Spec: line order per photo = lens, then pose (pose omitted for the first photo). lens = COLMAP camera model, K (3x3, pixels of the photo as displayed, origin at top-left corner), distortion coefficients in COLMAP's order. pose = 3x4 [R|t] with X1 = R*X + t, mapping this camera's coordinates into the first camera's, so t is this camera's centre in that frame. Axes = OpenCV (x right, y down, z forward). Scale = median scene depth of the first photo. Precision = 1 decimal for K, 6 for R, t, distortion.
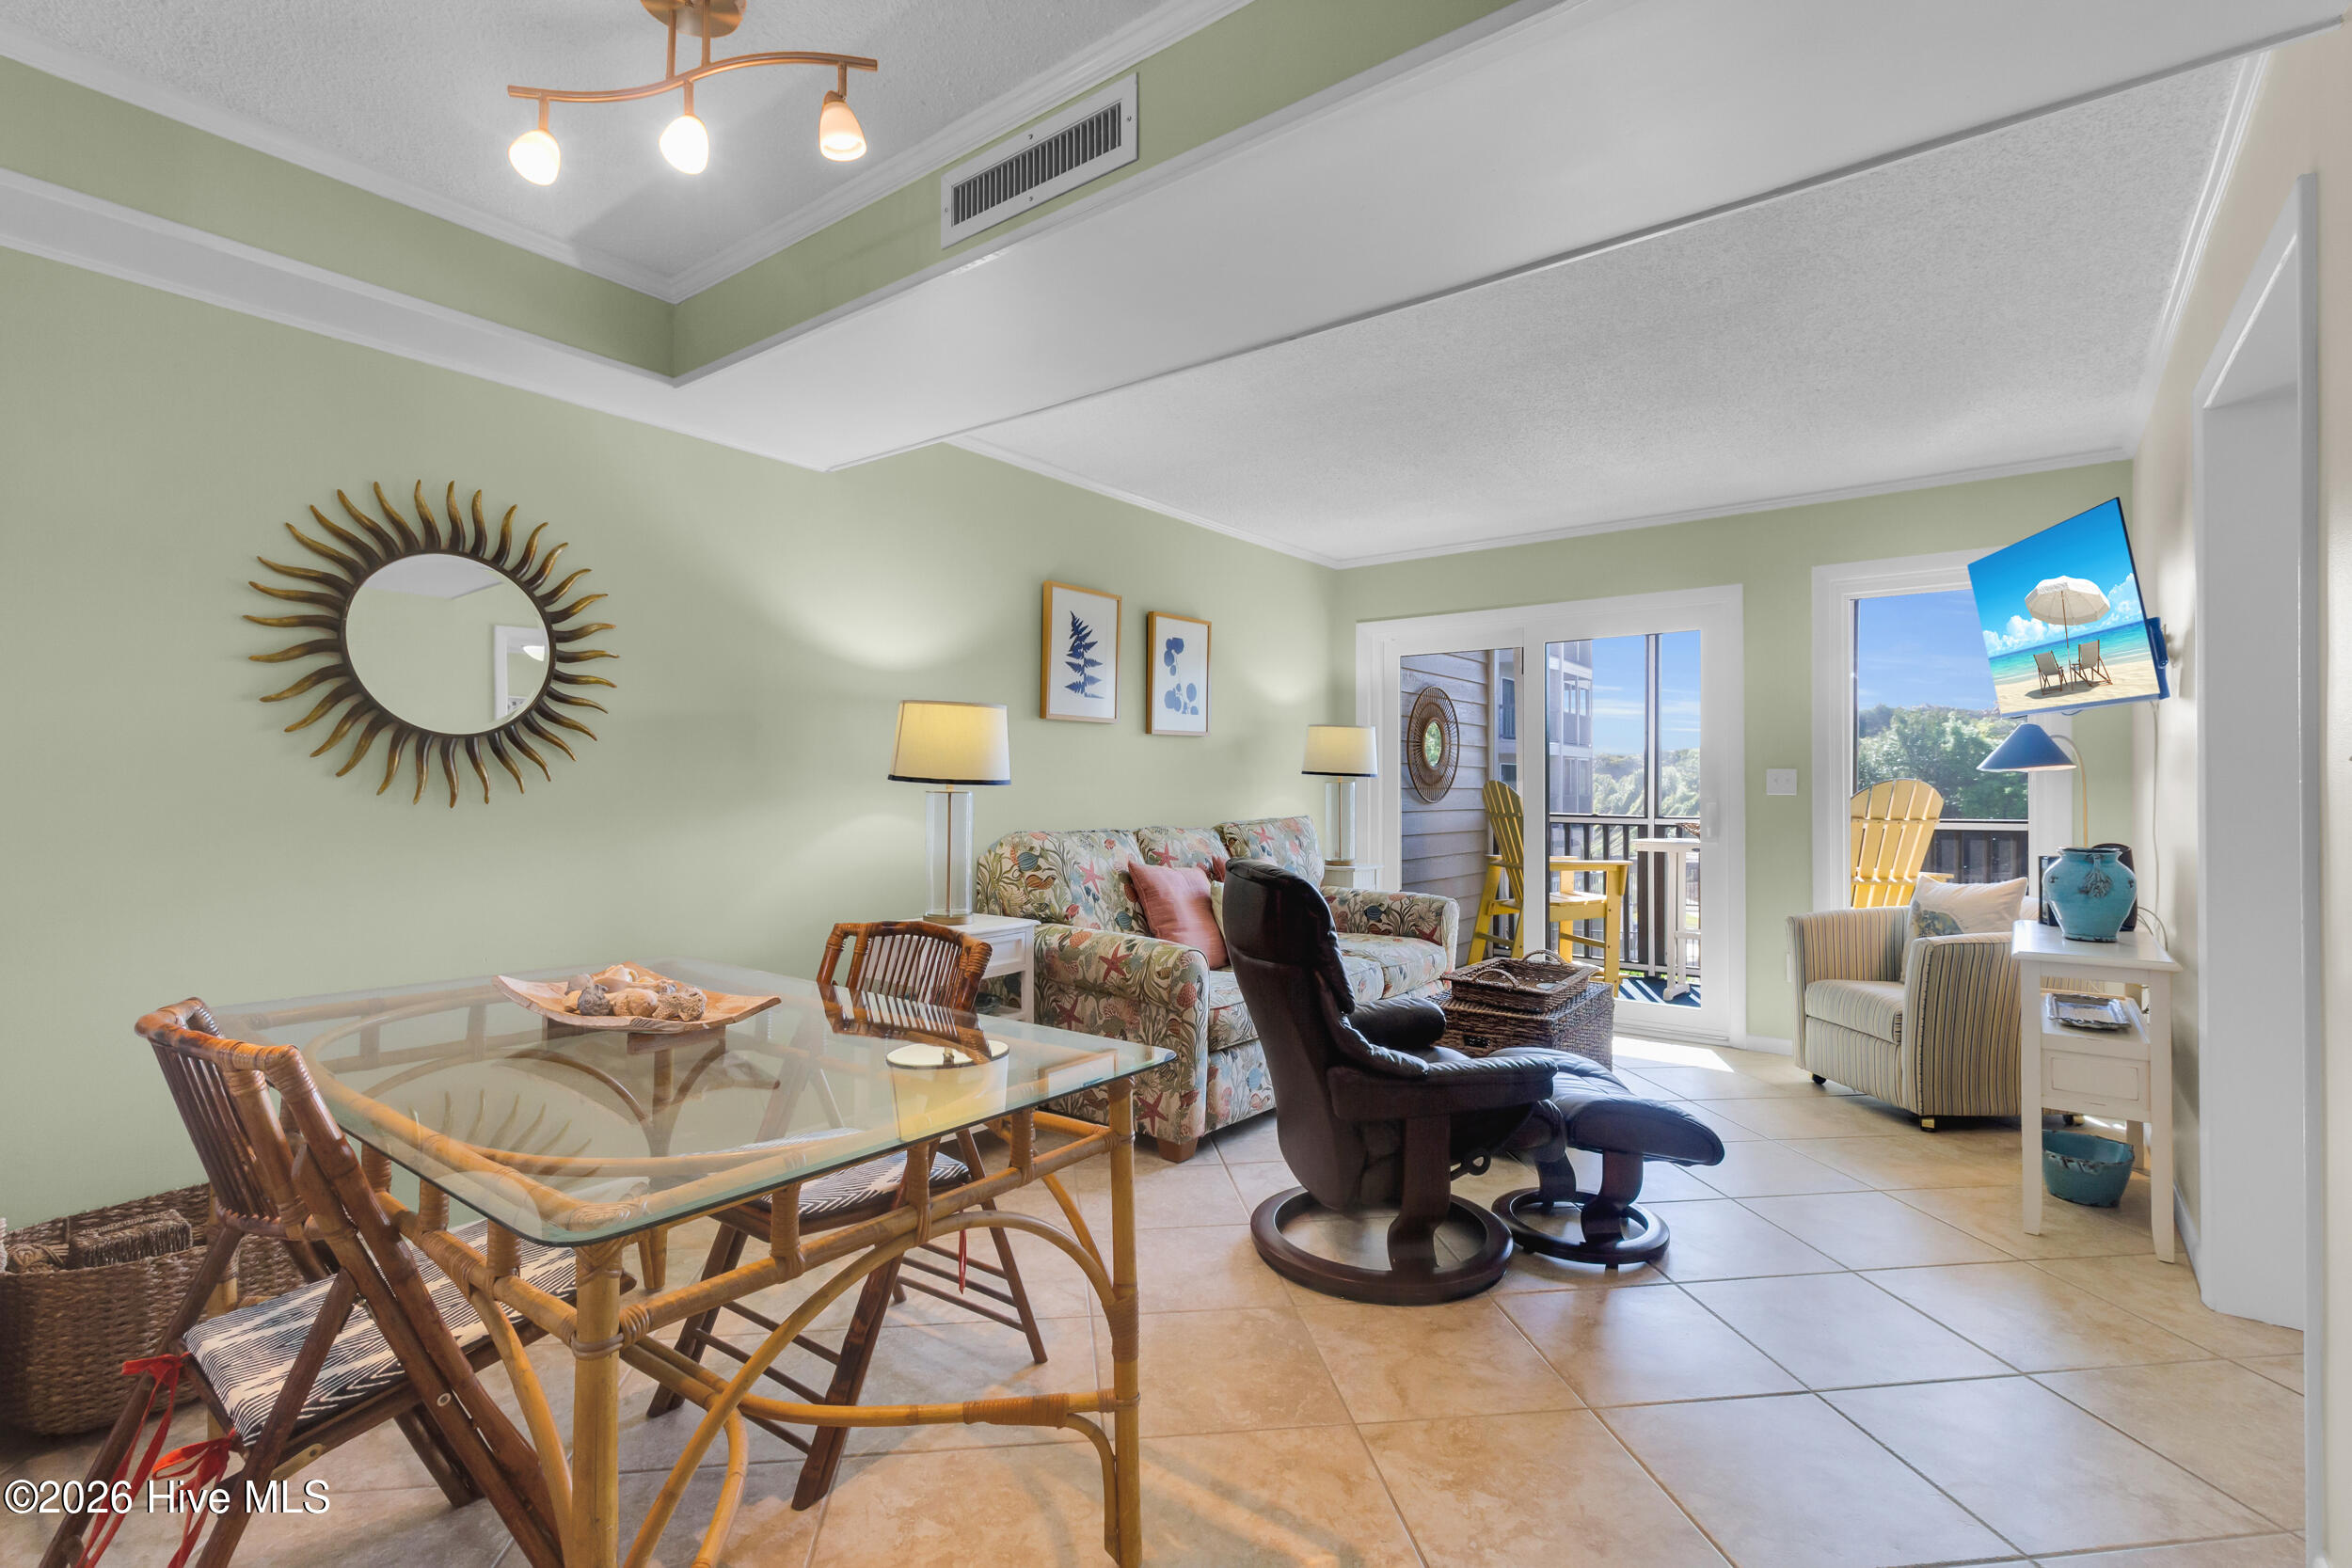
lens RADIAL K [[1098.8, 0, 1177.0], [0, 1098.8, 766.5], [0, 0, 1]] dist [0.000738, 0.023753]
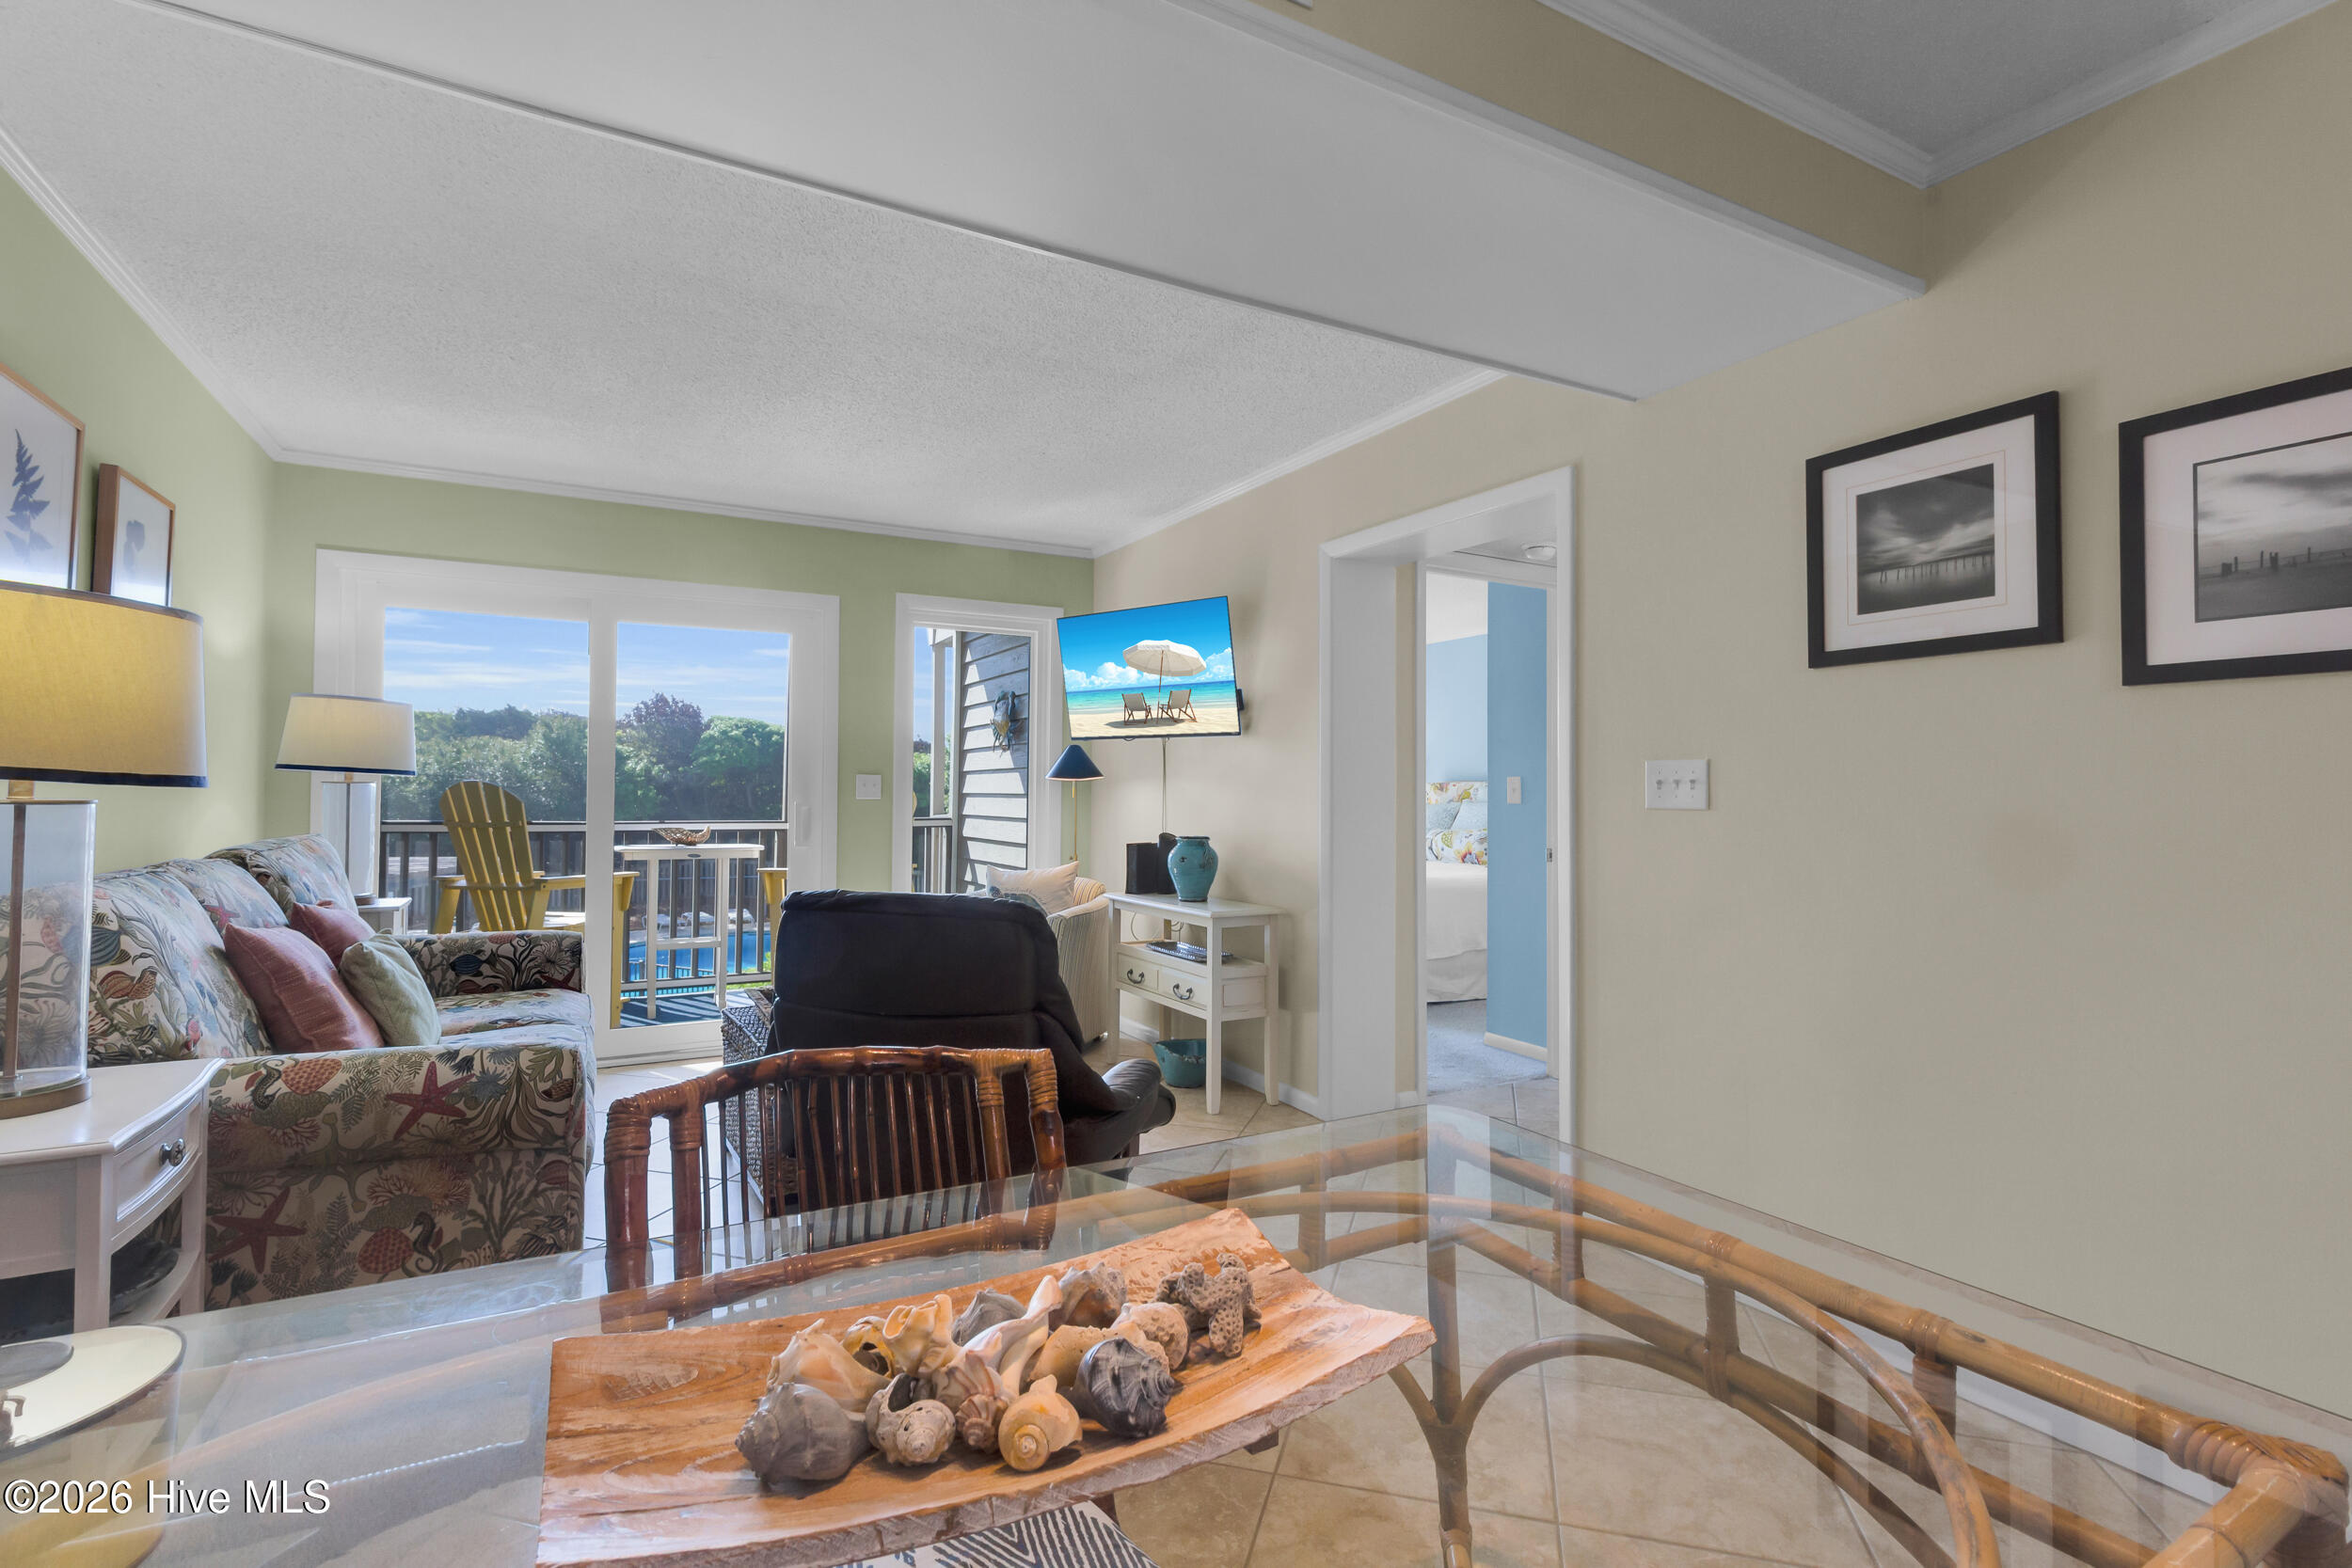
lens RADIAL K [[1095.6, 0, 1158.1], [0, 1095.6, 788.5], [0, 0, 1]] dist [0.002799, 0.000299]
pose [[0.410244, 0.005129, 0.911962, -0.329766], [-0.022726, 0.999731, 0.004600, 0.004481], [-0.911693, -0.022613, 0.410250, 0.329338]]
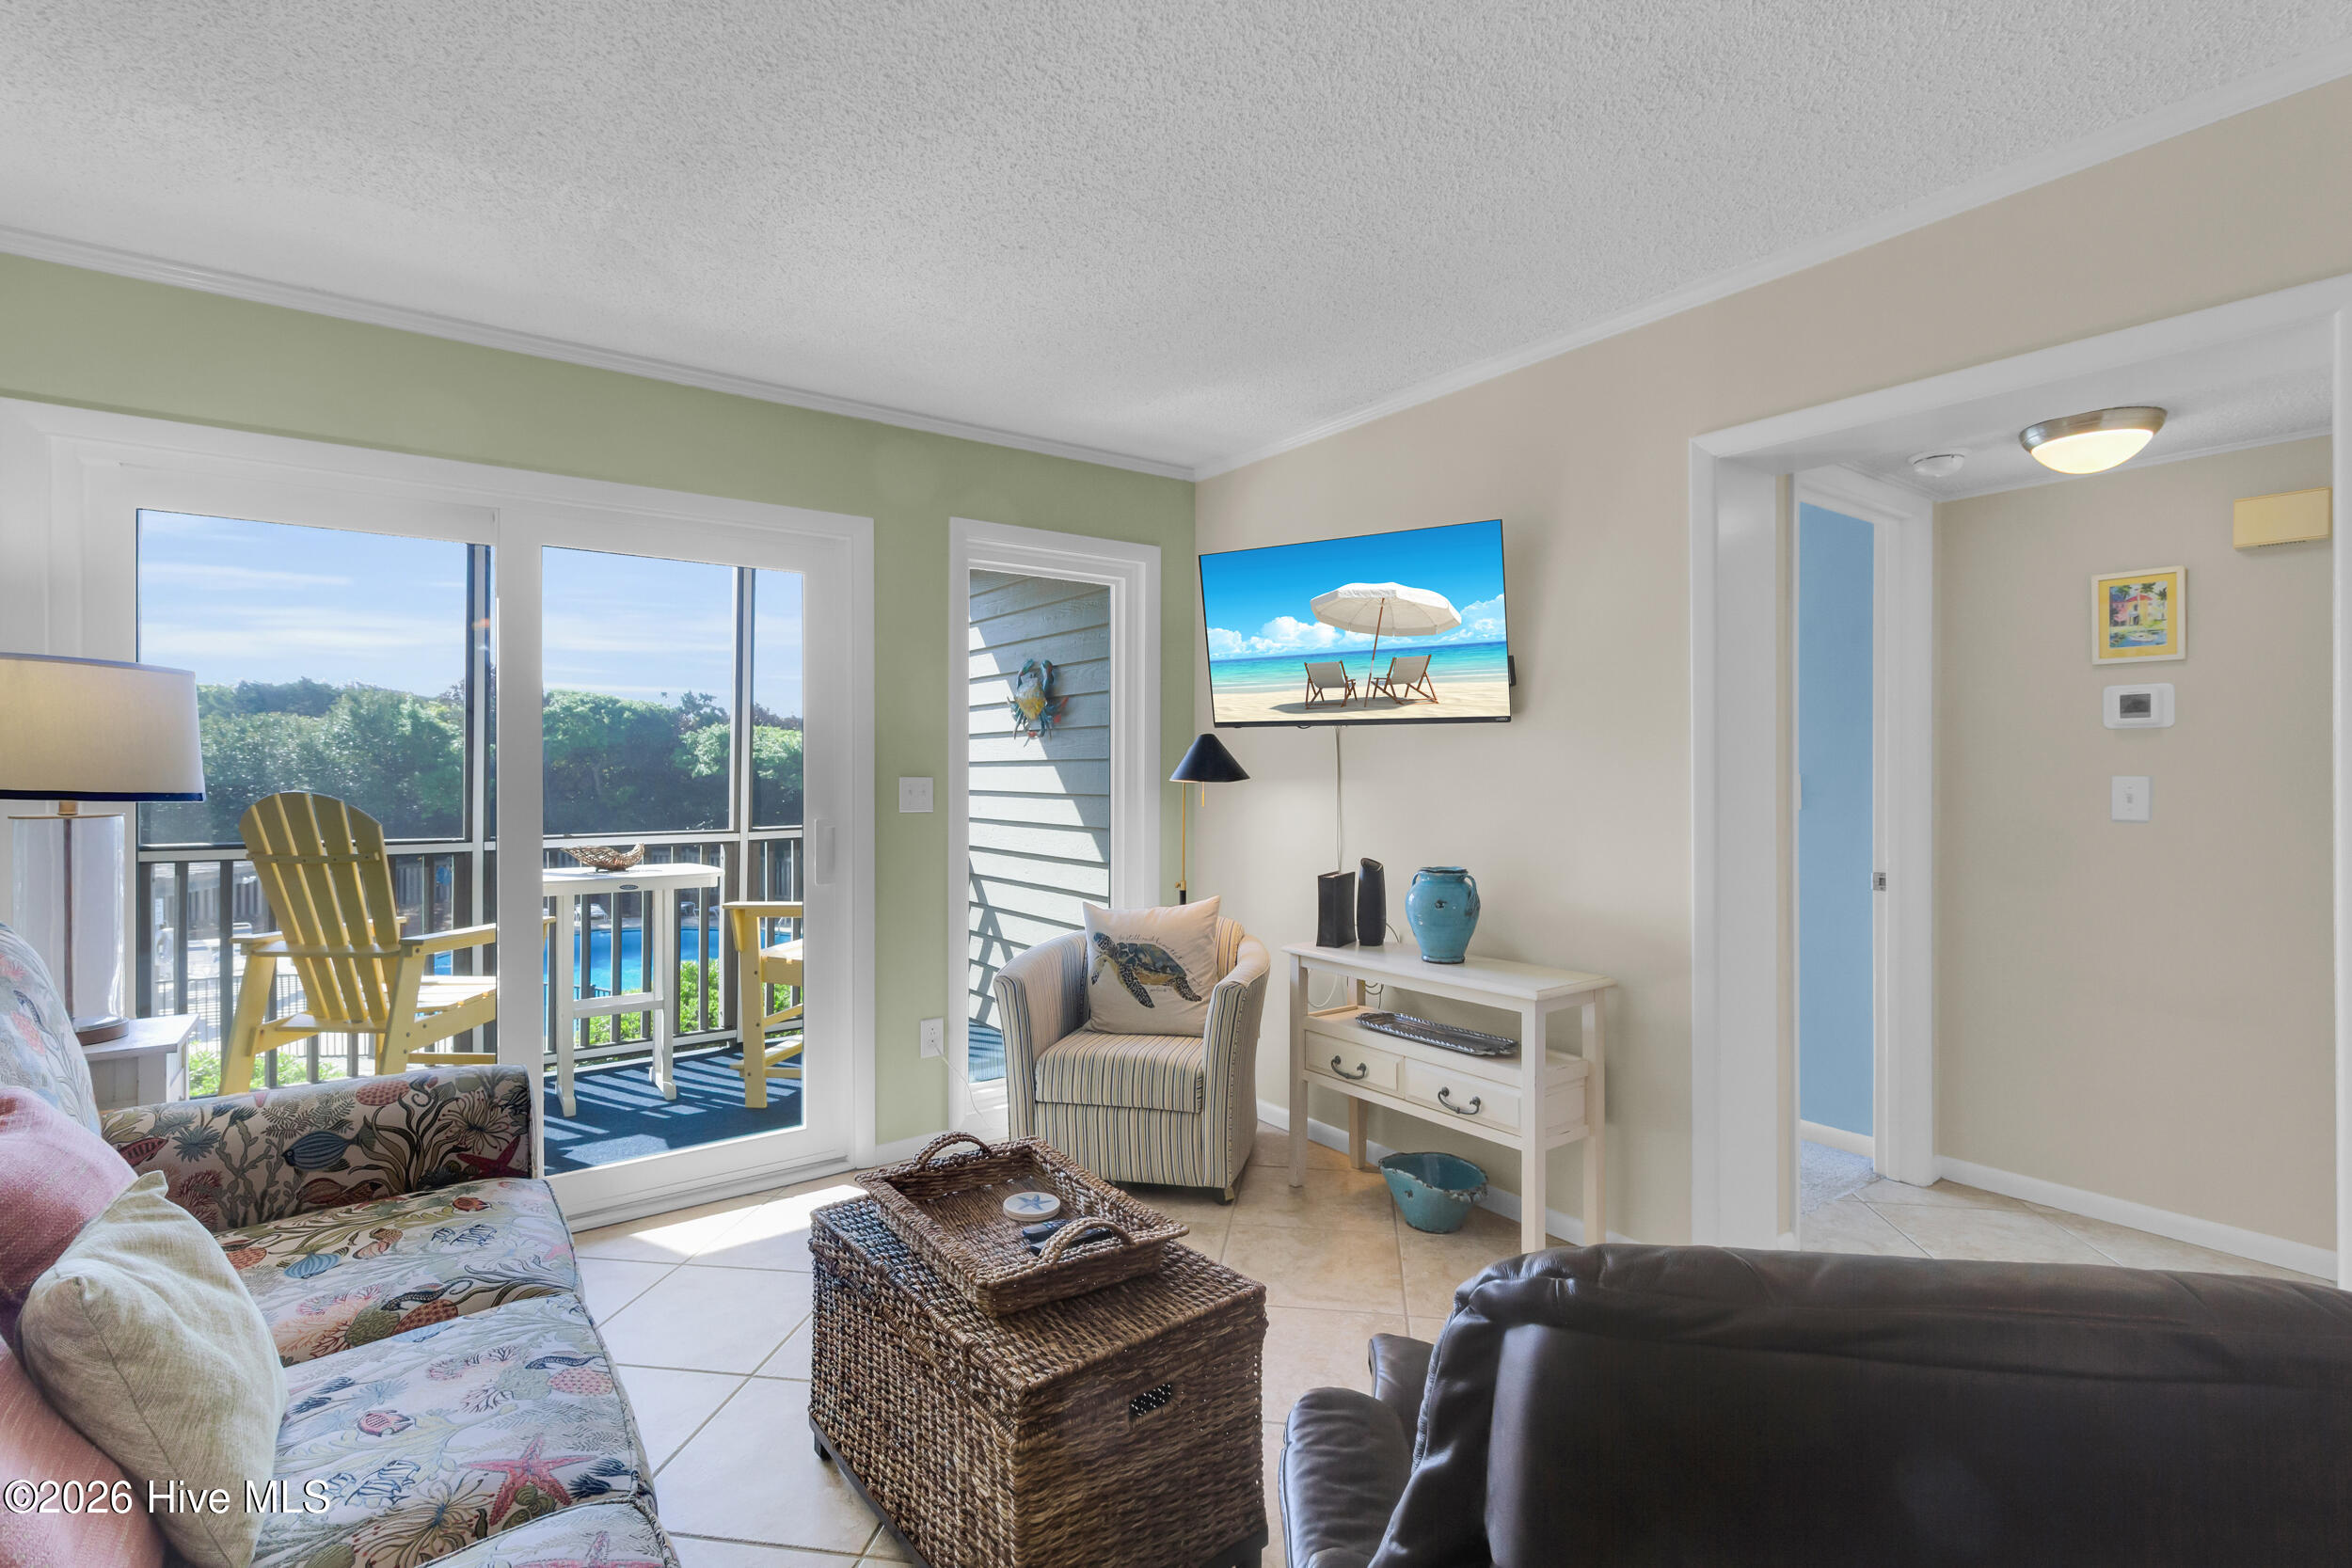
lens RADIAL K [[1088.0, 0, 1152.2], [0, 1088.0, 772.2], [0, 0, 1]] dist [0.007325, -0.000748]
pose [[0.290648, -0.005579, 0.956814, -0.121683], [-0.016002, 0.999815, 0.010690, -0.012459], [-0.956696, -0.018418, 0.290505, 0.678357]]
